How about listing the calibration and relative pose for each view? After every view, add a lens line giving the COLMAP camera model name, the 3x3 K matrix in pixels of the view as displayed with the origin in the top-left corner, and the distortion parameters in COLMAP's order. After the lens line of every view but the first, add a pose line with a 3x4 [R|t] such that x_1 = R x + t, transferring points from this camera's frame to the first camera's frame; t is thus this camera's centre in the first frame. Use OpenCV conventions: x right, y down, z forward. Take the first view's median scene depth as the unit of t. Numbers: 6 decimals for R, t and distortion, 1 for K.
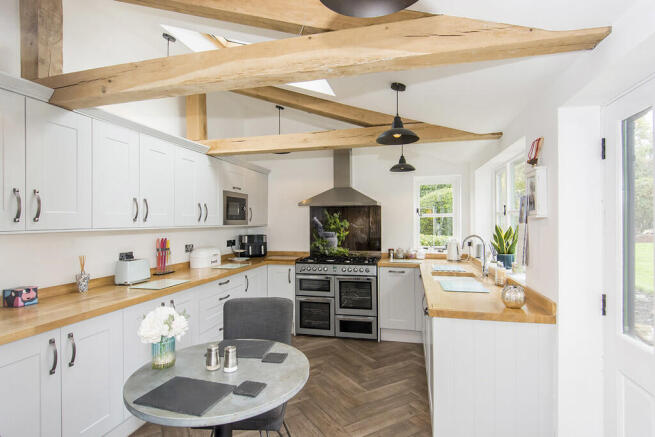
lens RADIAL K [[343.3, 0, 332.1], [0, 343.3, 219.8], [0, 0, 1]] dist [0.015969, -0.012256]
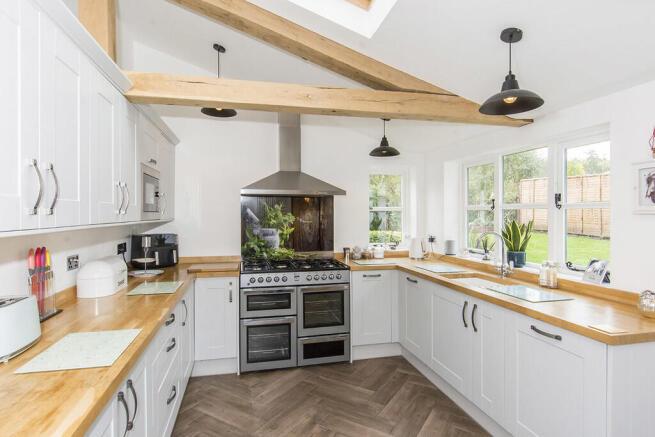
lens RADIAL K [[343.3, 0, 325.1], [0, 343.3, 216.5], [0, 0, 1]] dist [0.015969, -0.012256]
pose [[0.886720, 0.003849, 0.462292, -0.288791], [-0.007898, 0.999946, 0.006822, 0.002357], [-0.462240, -0.009701, 0.886702, 0.299891]]
